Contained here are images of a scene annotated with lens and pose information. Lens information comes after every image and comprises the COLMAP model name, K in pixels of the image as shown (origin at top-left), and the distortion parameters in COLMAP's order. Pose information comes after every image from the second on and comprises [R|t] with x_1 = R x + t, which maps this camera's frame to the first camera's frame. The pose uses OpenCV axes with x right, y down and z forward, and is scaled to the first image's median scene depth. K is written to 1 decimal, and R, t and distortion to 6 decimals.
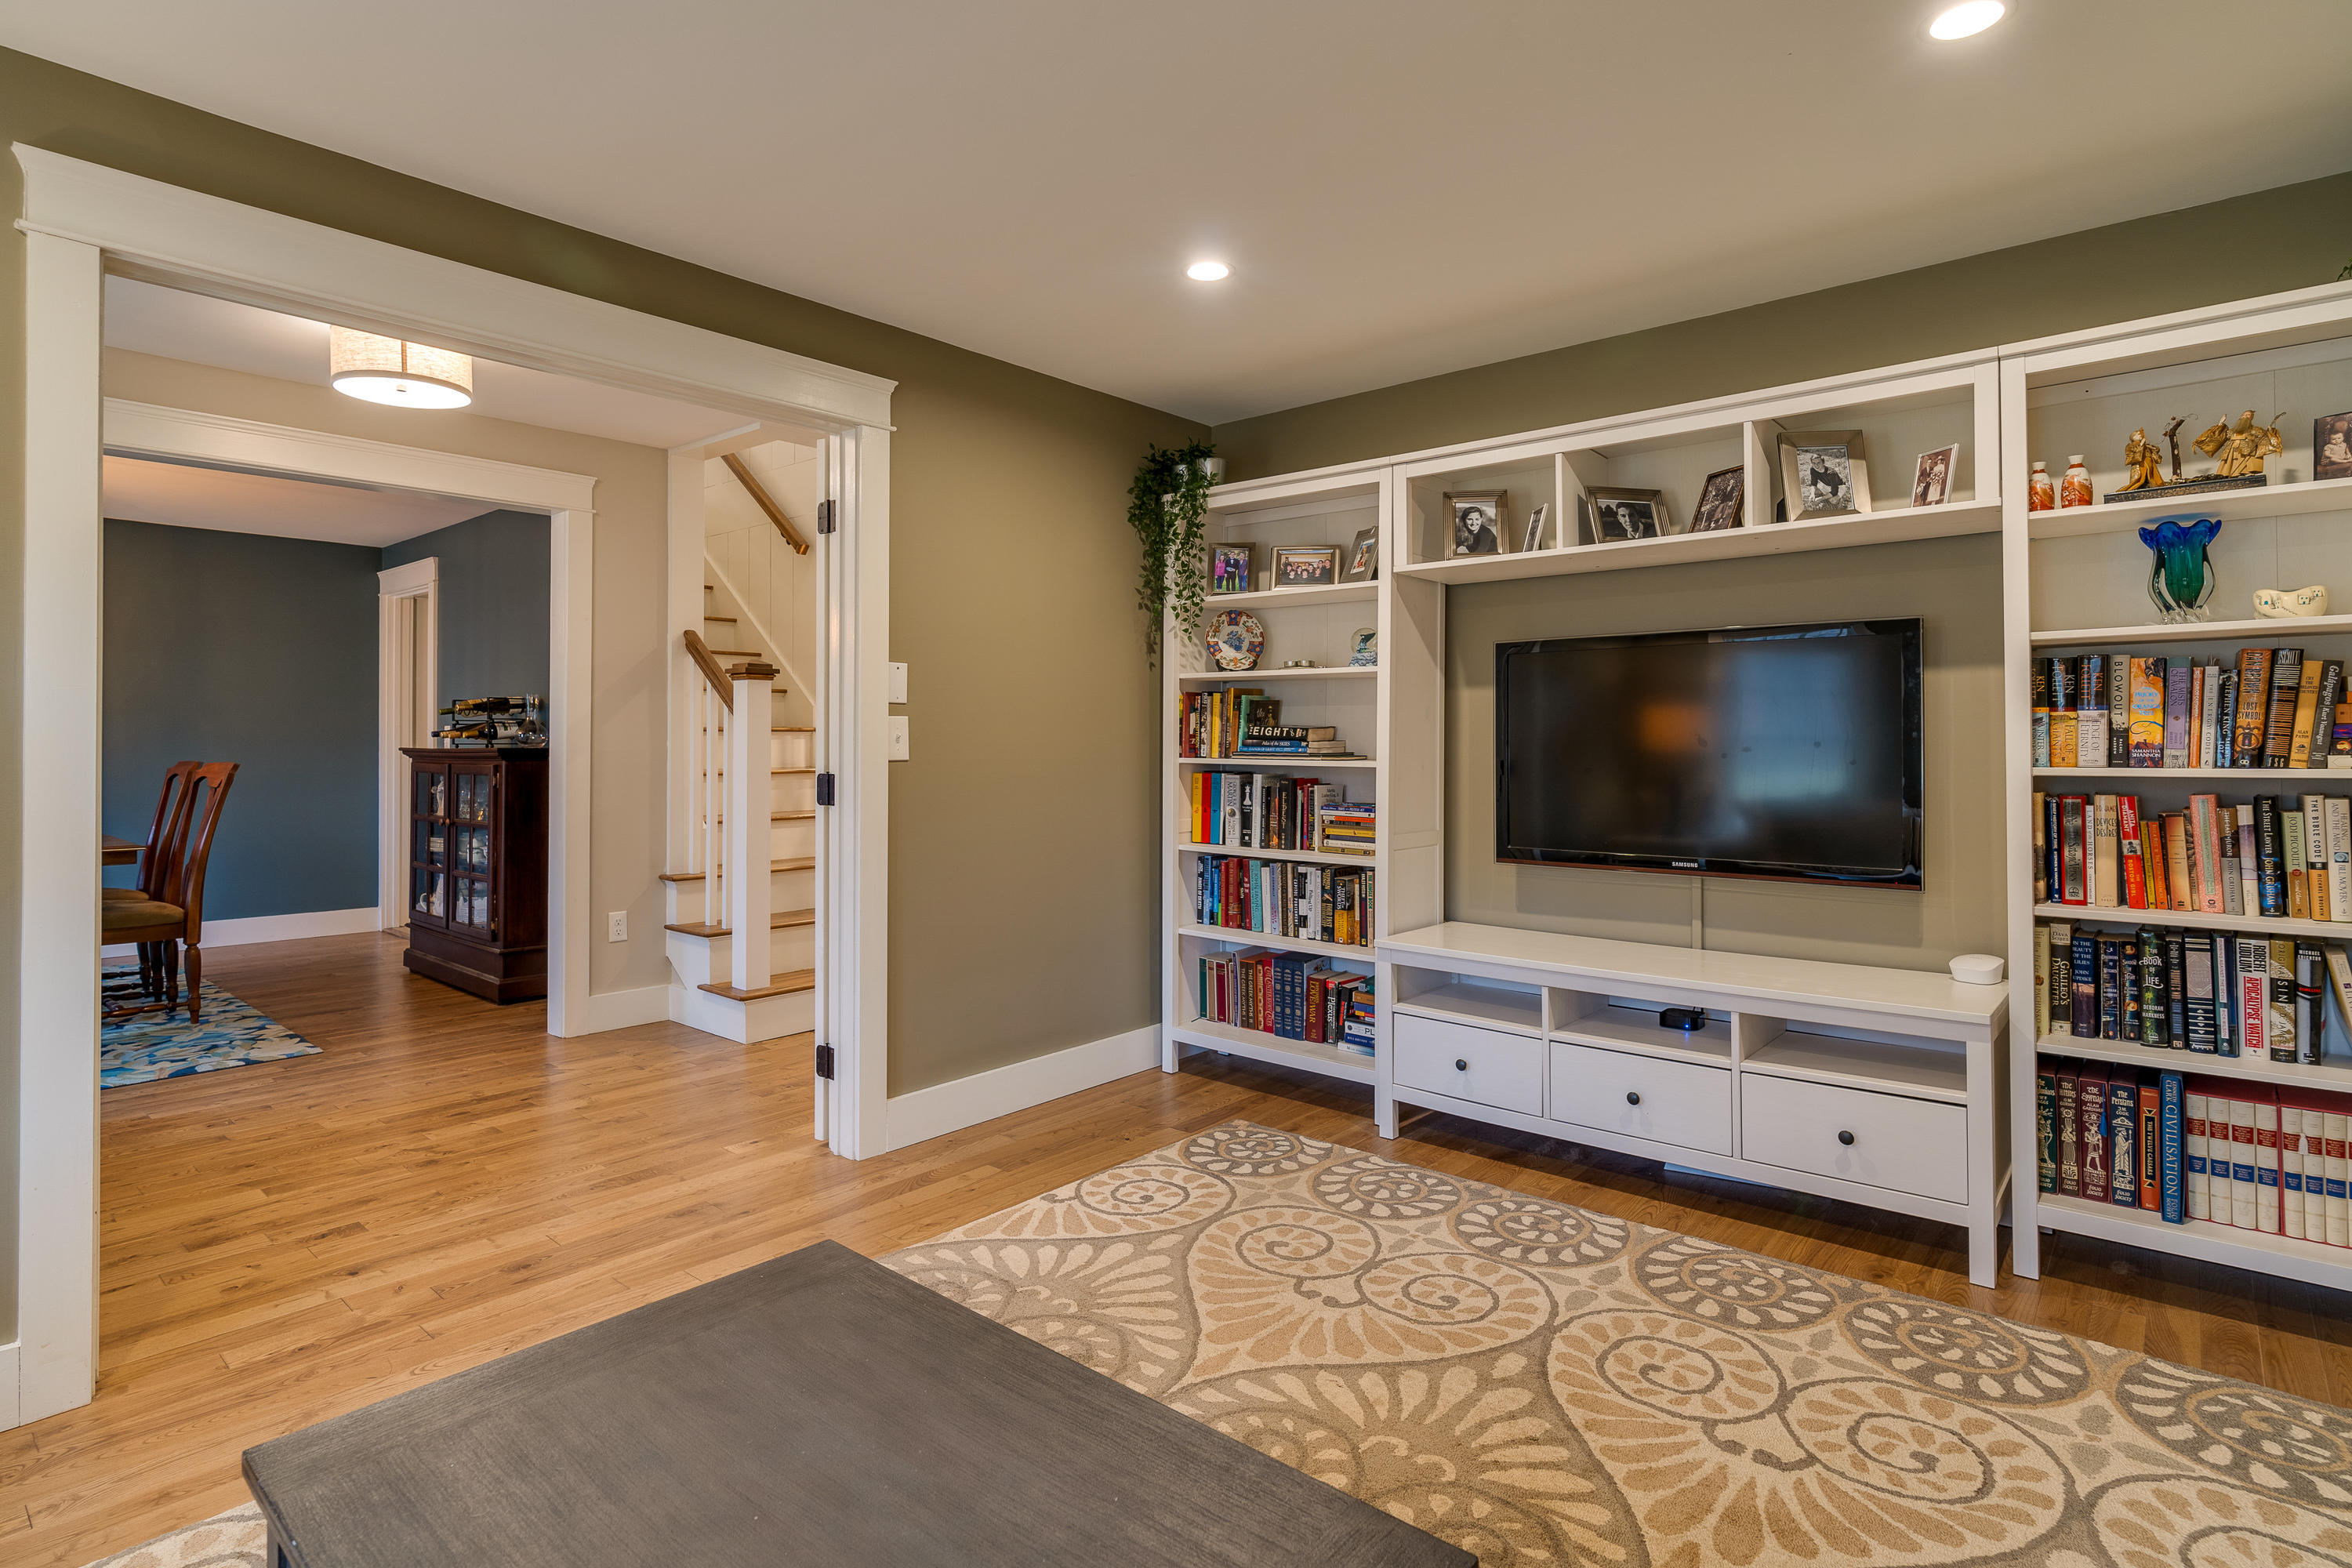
lens RADIAL K [[1214.7, 0, 1201.8], [0, 1214.7, 712.6], [0, 0, 1]] dist [0.000778, 0.000452]
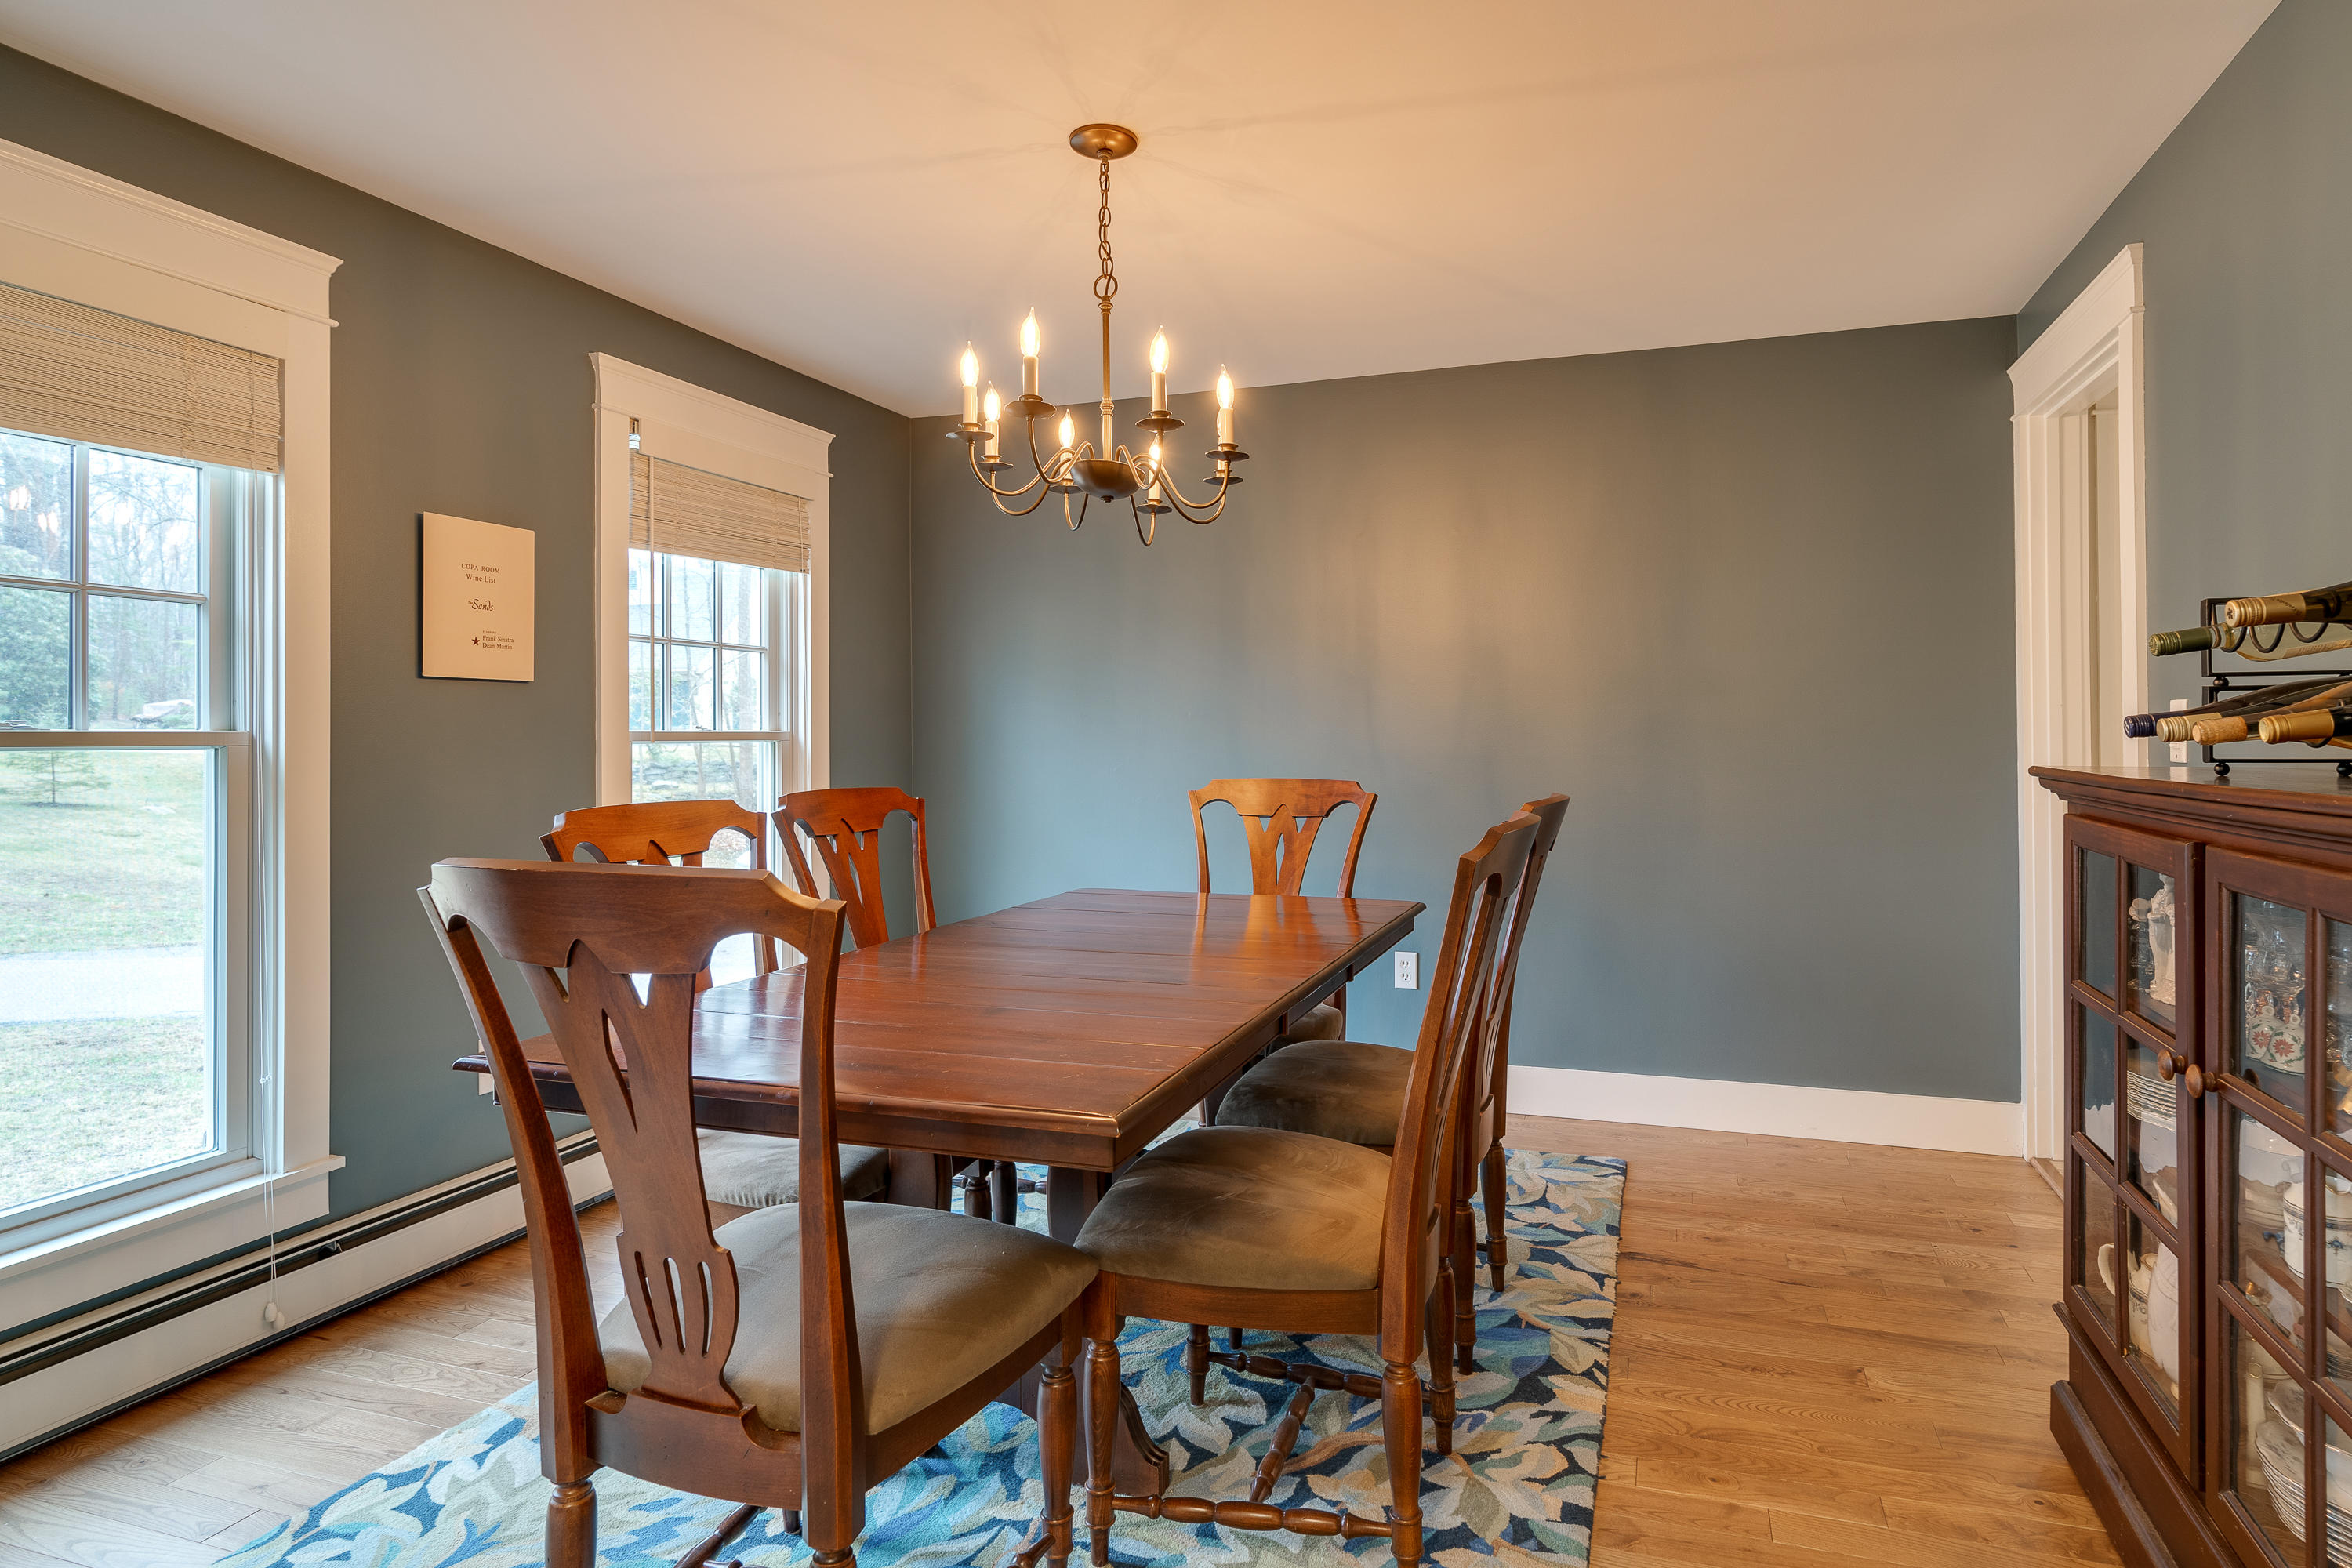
lens RADIAL K [[1232.9, 0, 1268.0], [0, 1232.9, 726.9], [0, 0, 1]] dist [-0.005229, 0.001297]
pose [[0.376127, -0.003187, -0.926563, -0.454966], [0.016844, 0.999852, 0.003399, 0.014137], [0.926415, -0.016886, 0.376125, 0.724907]]
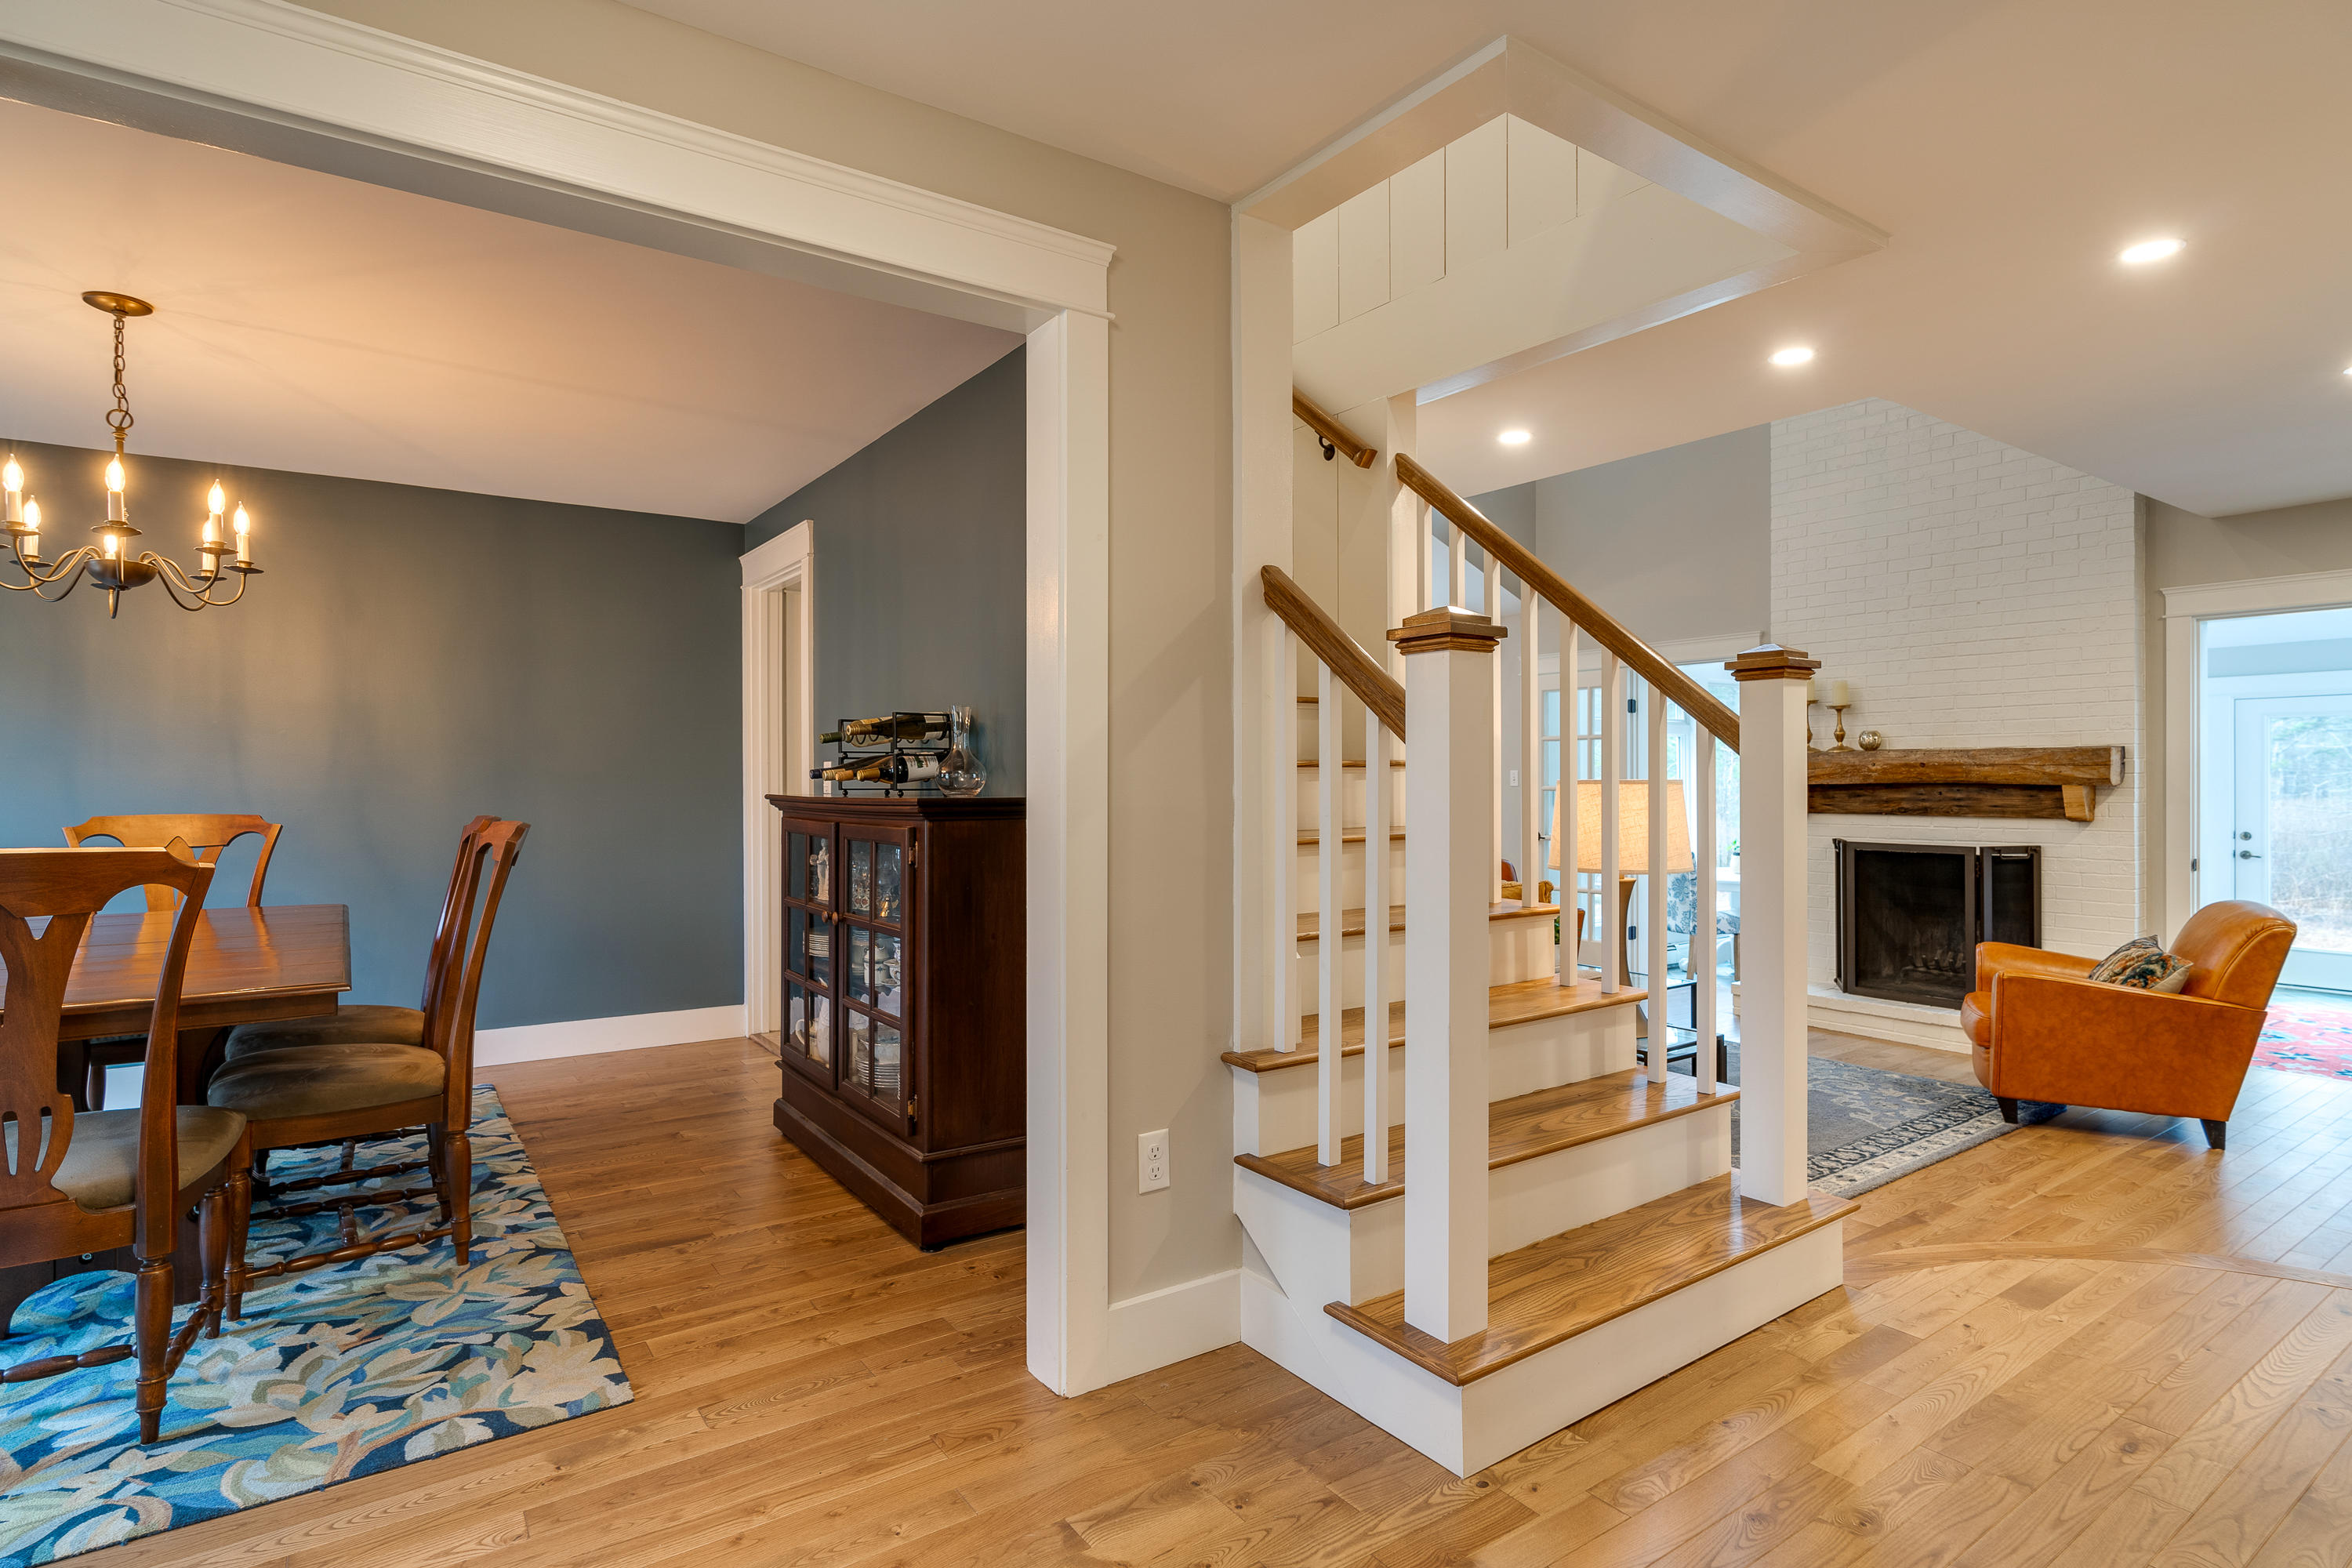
lens RADIAL K [[1214.7, 0, 1179.8], [0, 1214.7, 788.4], [0, 0, 1]] dist [0.000778, 0.000452]
pose [[0.966845, 0.006160, -0.255289, -0.292425], [-0.000627, 0.999763, 0.021752, 0.011829], [0.255363, -0.020871, 0.966620, 0.446732]]
